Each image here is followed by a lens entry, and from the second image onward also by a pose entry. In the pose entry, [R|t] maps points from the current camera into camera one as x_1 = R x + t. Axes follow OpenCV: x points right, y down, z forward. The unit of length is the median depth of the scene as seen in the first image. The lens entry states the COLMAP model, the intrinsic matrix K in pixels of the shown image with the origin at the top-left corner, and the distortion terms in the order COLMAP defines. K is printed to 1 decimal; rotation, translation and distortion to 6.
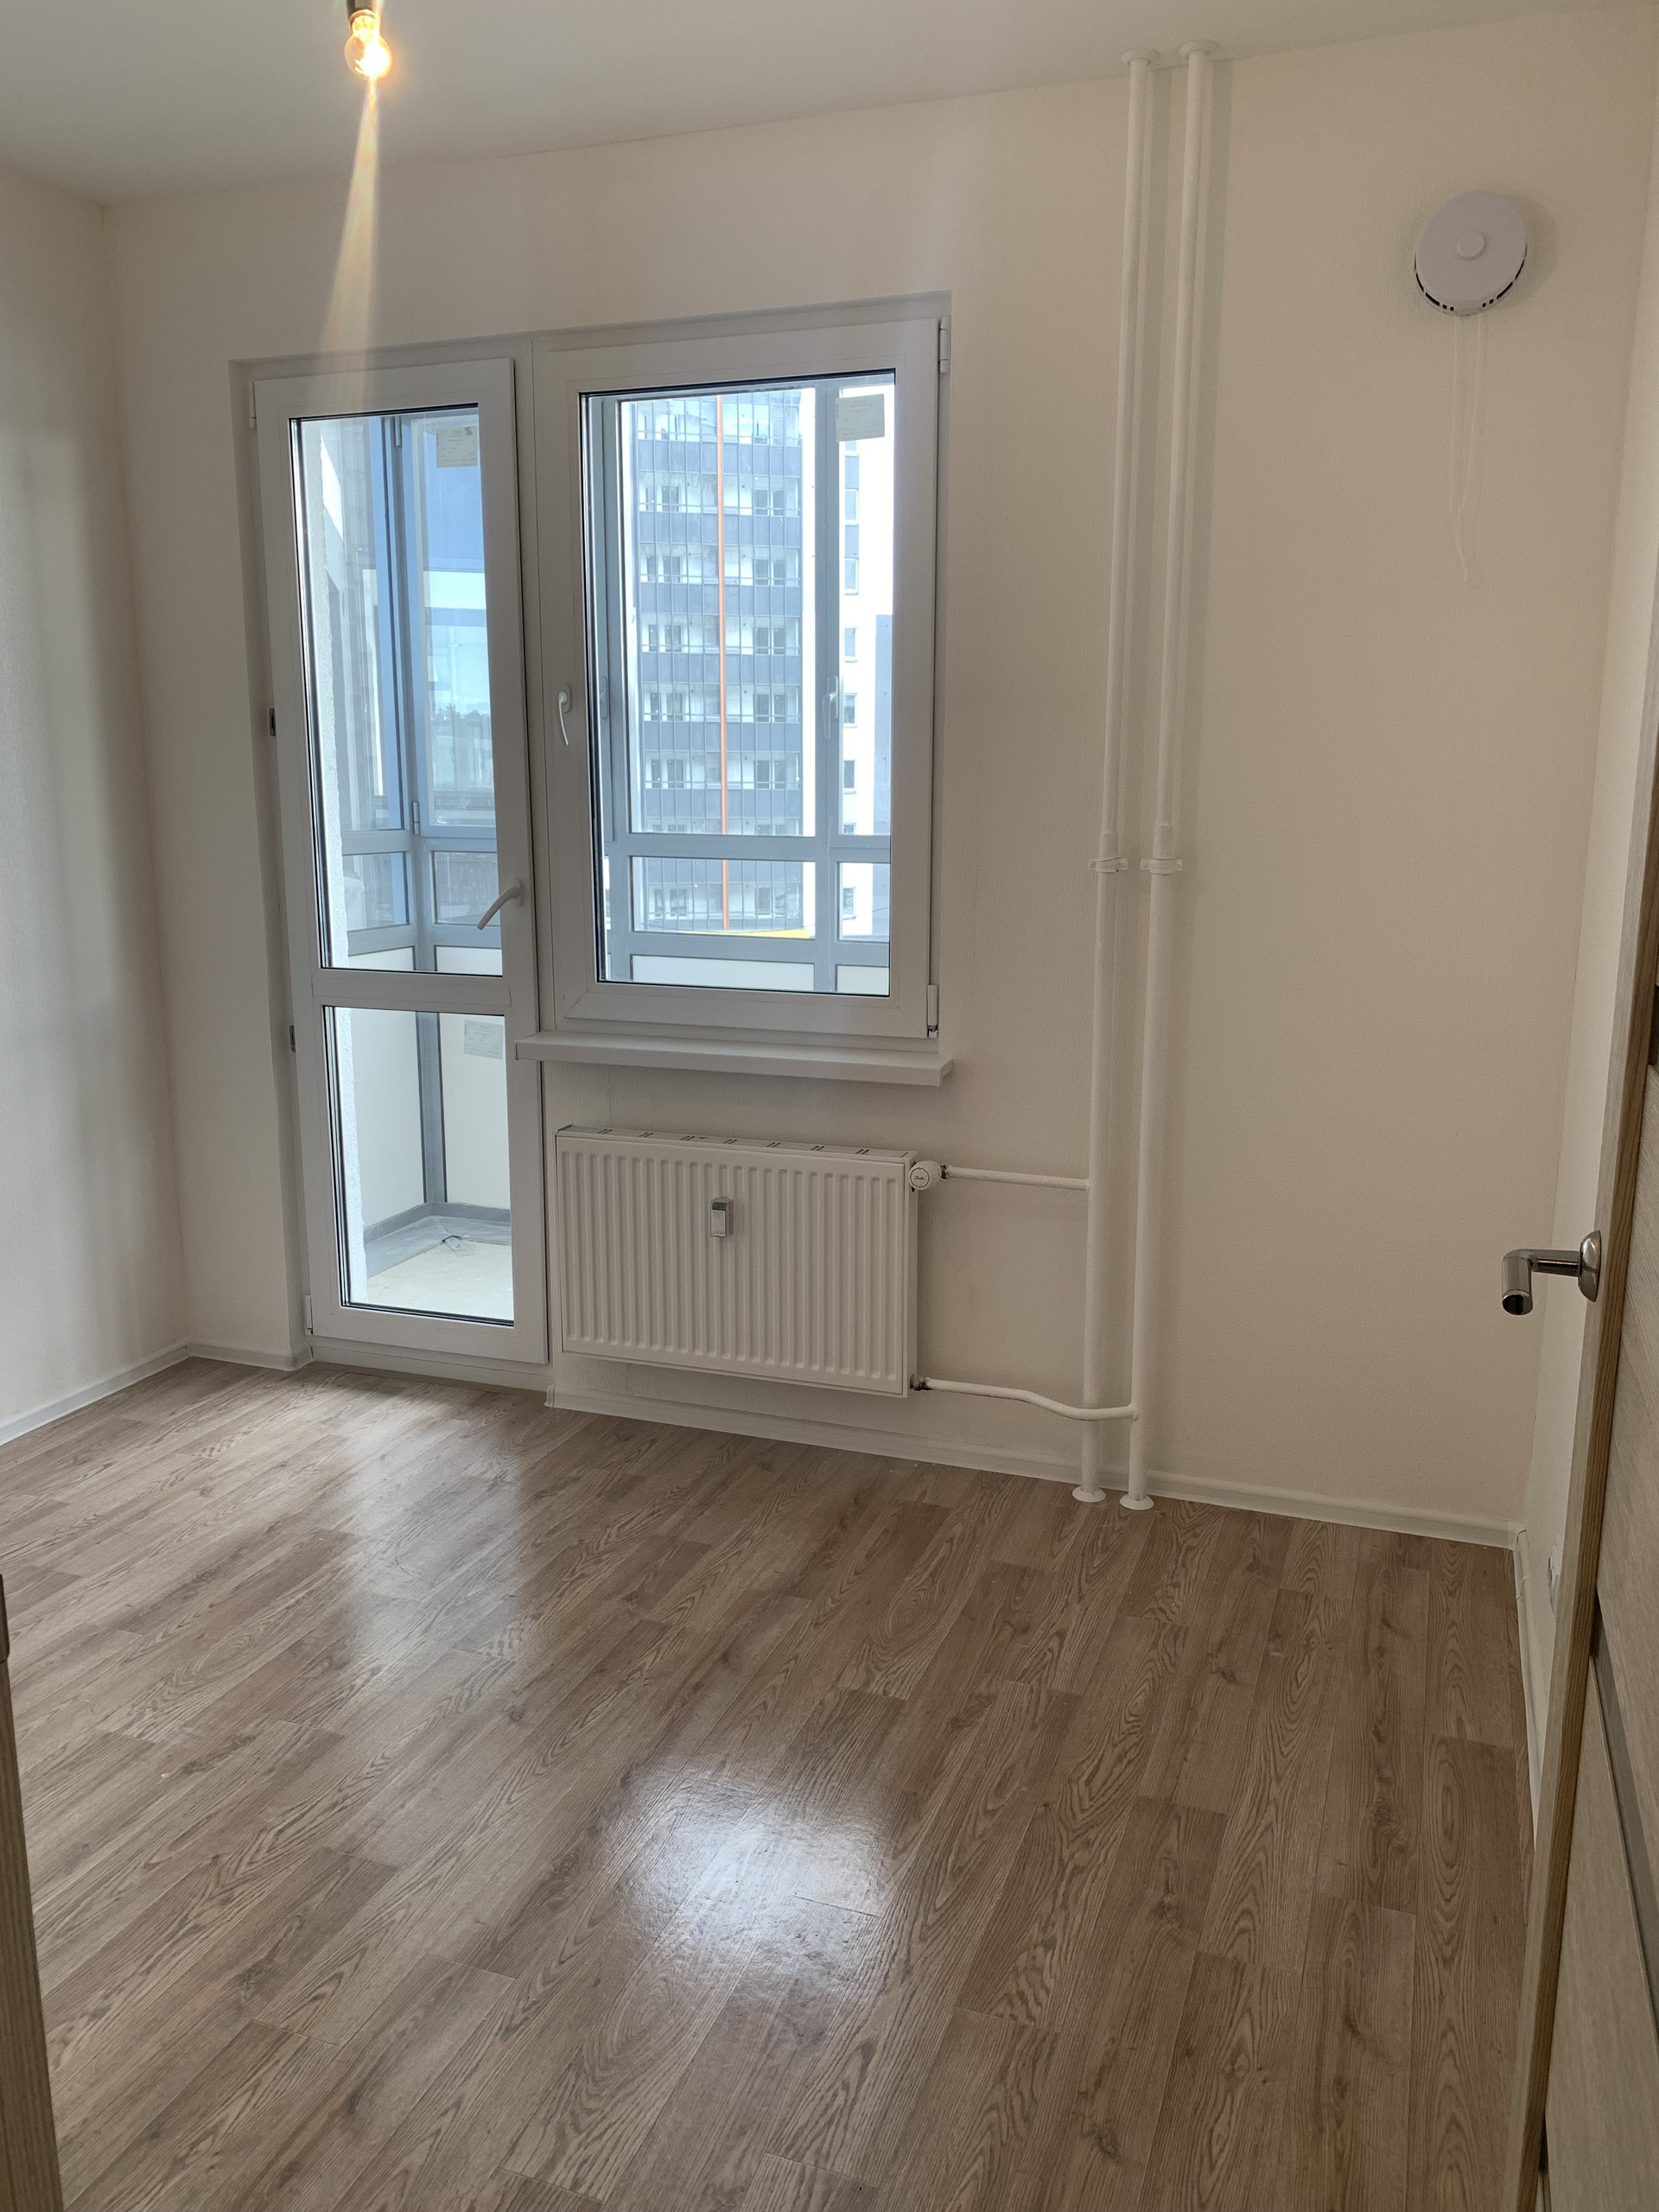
lens RADIAL K [[1671.4, 0, 825.3], [0, 1671.4, 1101.8], [0, 0, 1]] dist [0.020569, -0.006844]
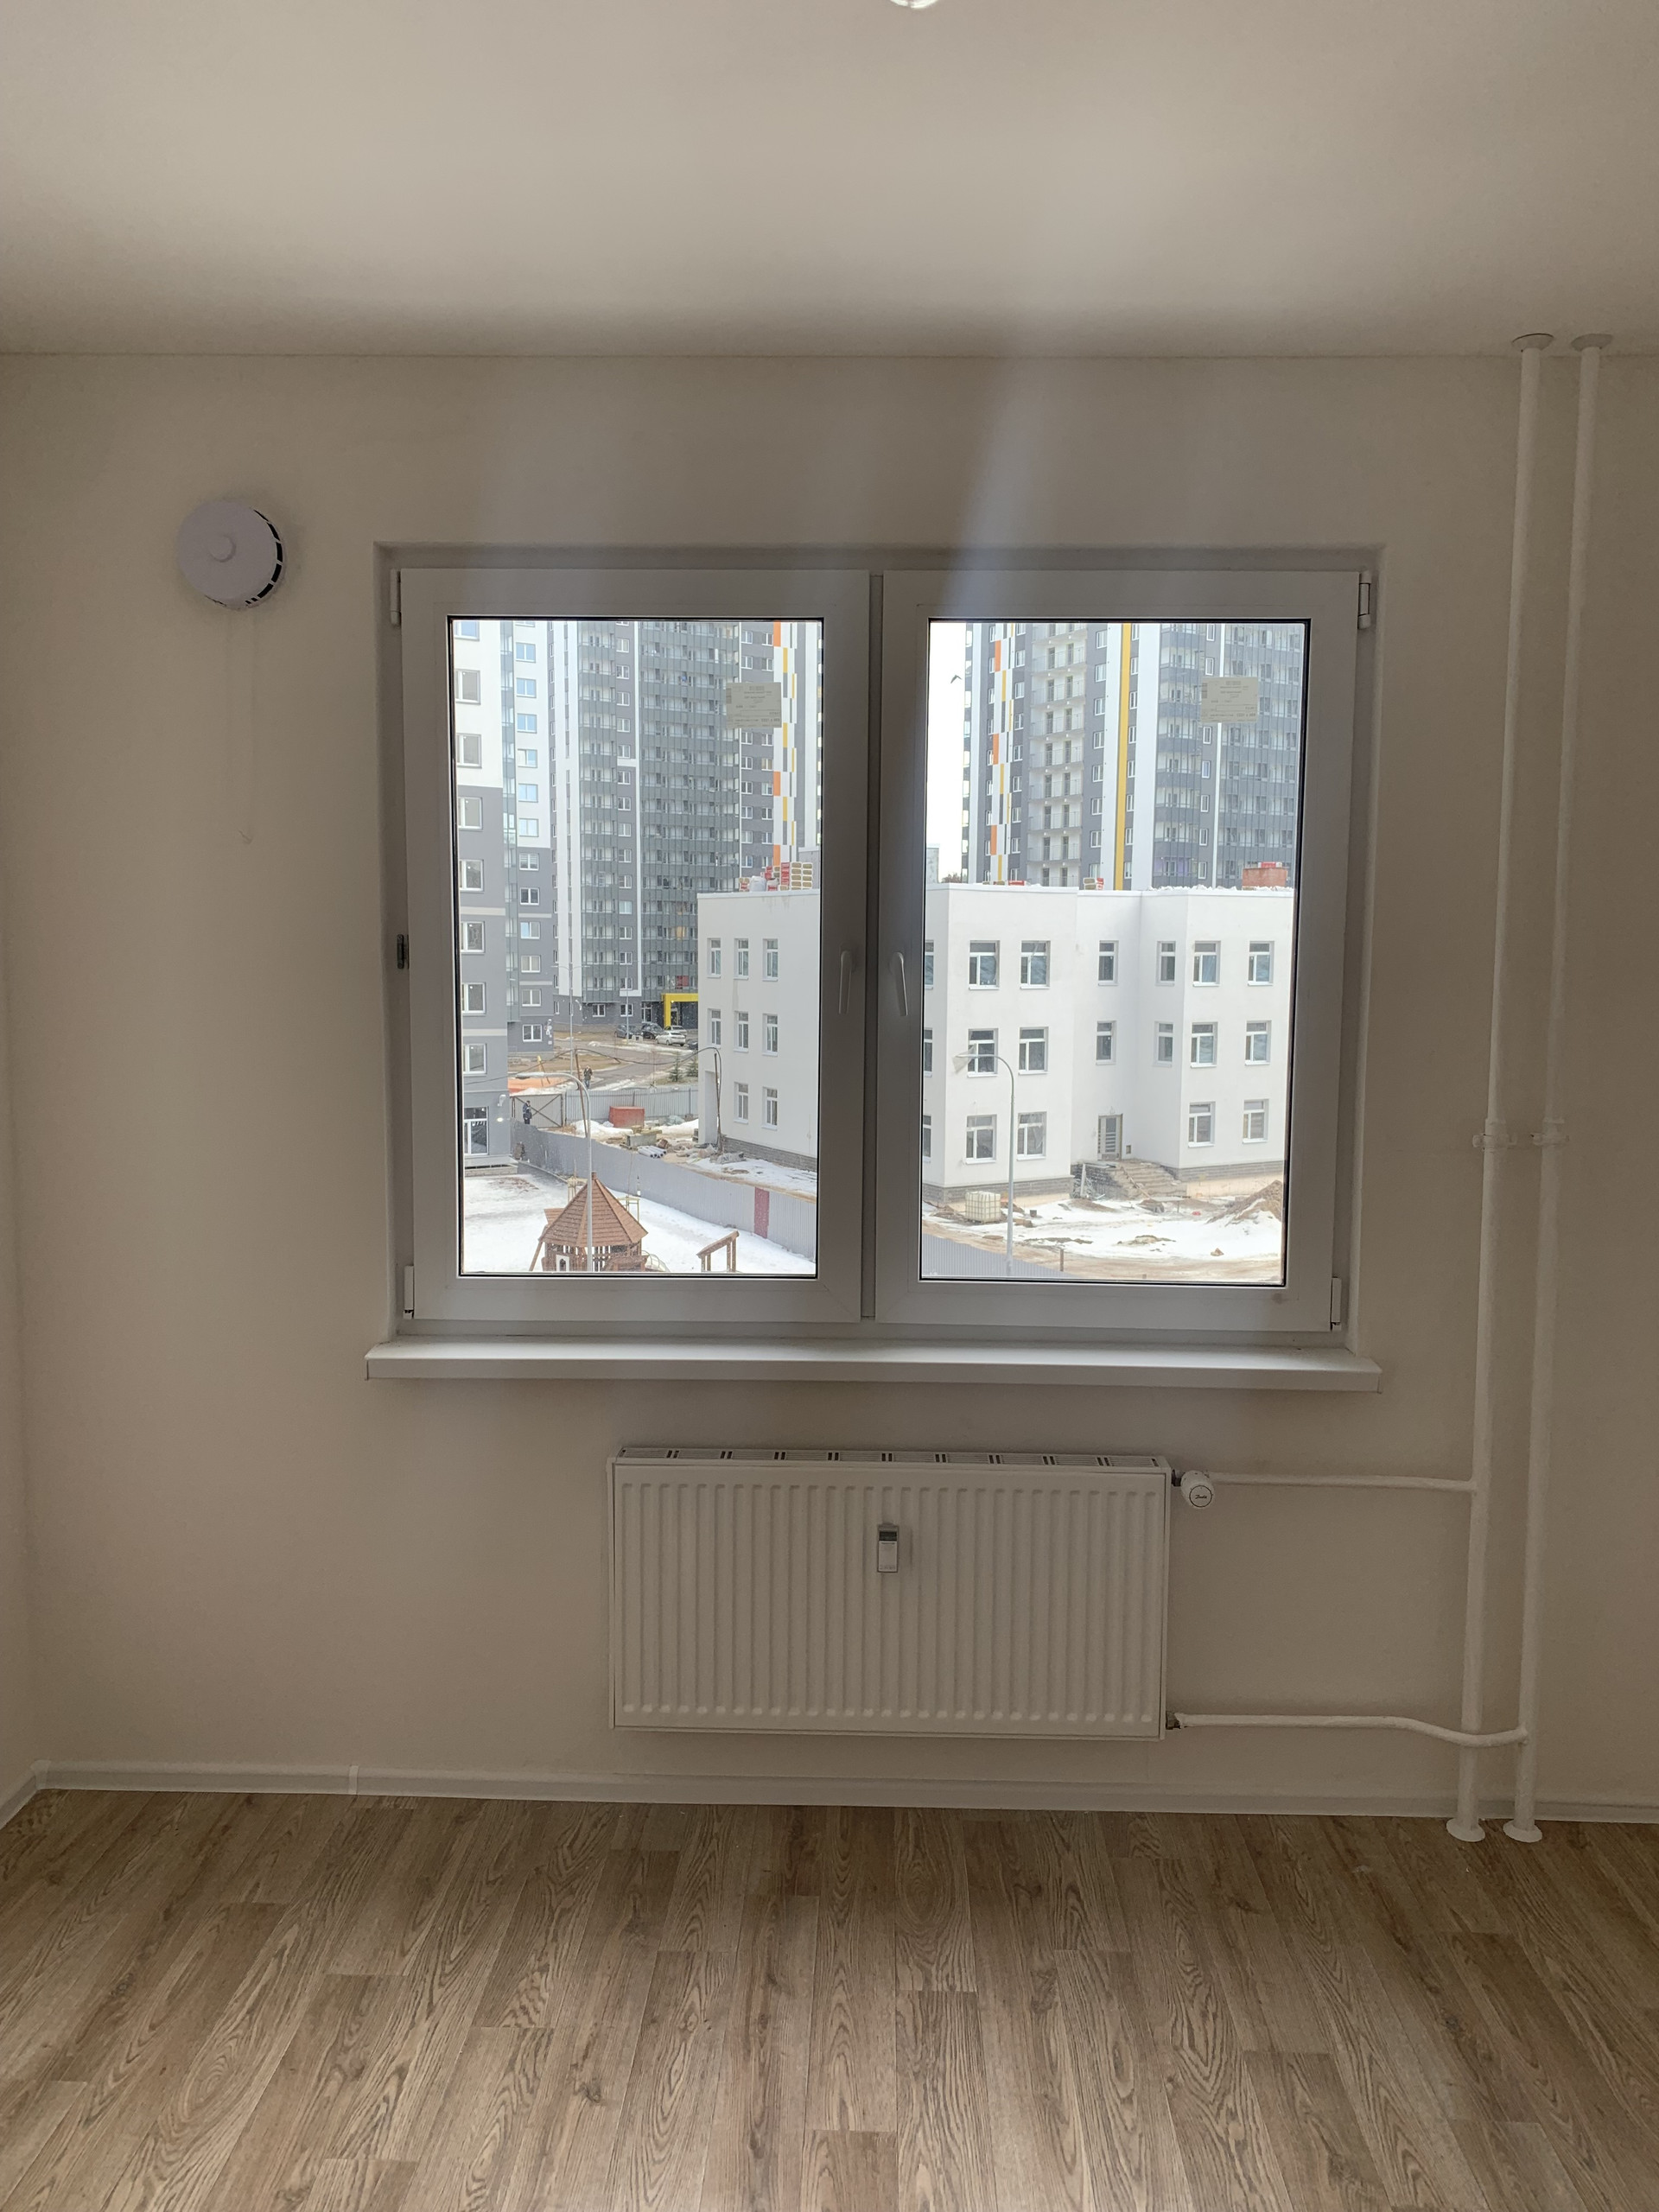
lens RADIAL K [[1671.4, 0, 840.5], [0, 1671.4, 1115.0], [0, 0, 1]] dist [0.020569, -0.006844]
pose [[0.945083, -0.026982, 0.325716, -0.052637], [0.054463, 0.995654, -0.075549, -0.033071], [-0.322261, 0.089139, 0.942445, -0.335916]]
